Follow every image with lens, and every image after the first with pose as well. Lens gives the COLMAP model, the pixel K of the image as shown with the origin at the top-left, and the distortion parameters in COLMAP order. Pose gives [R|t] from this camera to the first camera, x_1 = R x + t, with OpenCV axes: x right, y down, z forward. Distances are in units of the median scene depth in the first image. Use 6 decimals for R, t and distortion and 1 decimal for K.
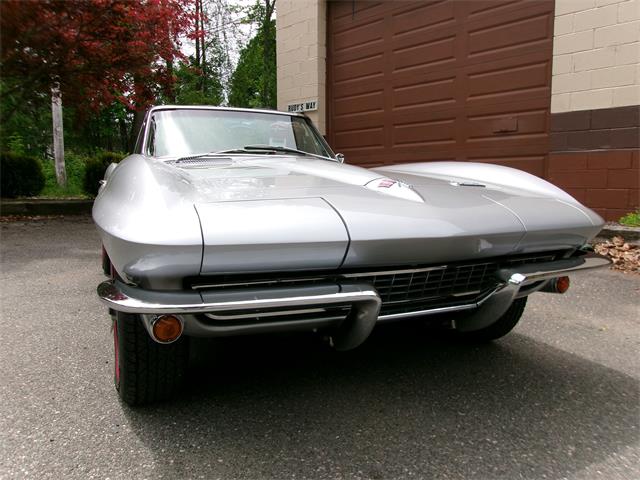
lens RADIAL K [[501.8, 0, 324.8], [0, 501.8, 227.6], [0, 0, 1]] dist [-0.033243, 0.060829]
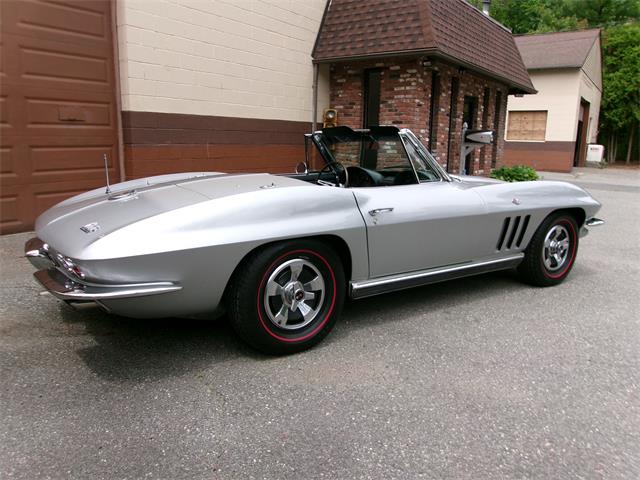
lens RADIAL K [[501.8, 0, 323.4], [0, 501.8, 229.3], [0, 0, 1]] dist [-0.033243, 0.060829]
pose [[-0.177949, -0.172892, 0.968732, -0.788577], [0.082080, 0.978406, 0.189696, -0.144448], [-0.980611, 0.113270, -0.159915, 0.785696]]
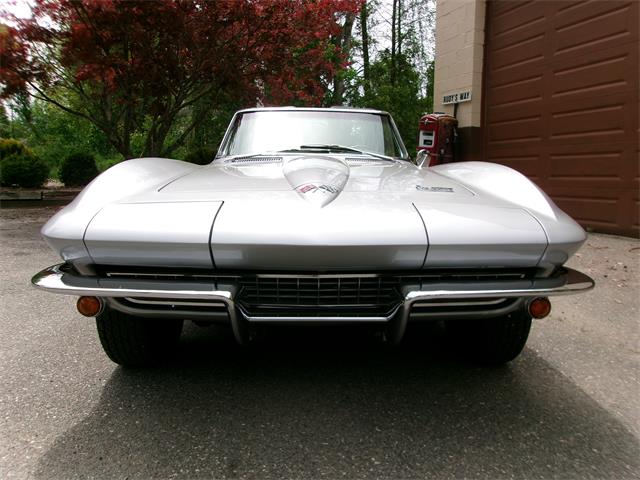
lens RADIAL K [[501.8, 0, 323.9], [0, 501.8, 229.4], [0, 0, 1]] dist [-0.033243, 0.060829]
pose [[0.919827, 0.054728, -0.388489, 0.160202], [-0.045952, 0.998436, 0.031852, -0.011476], [0.389624, -0.011447, 0.920903, 0.023378]]
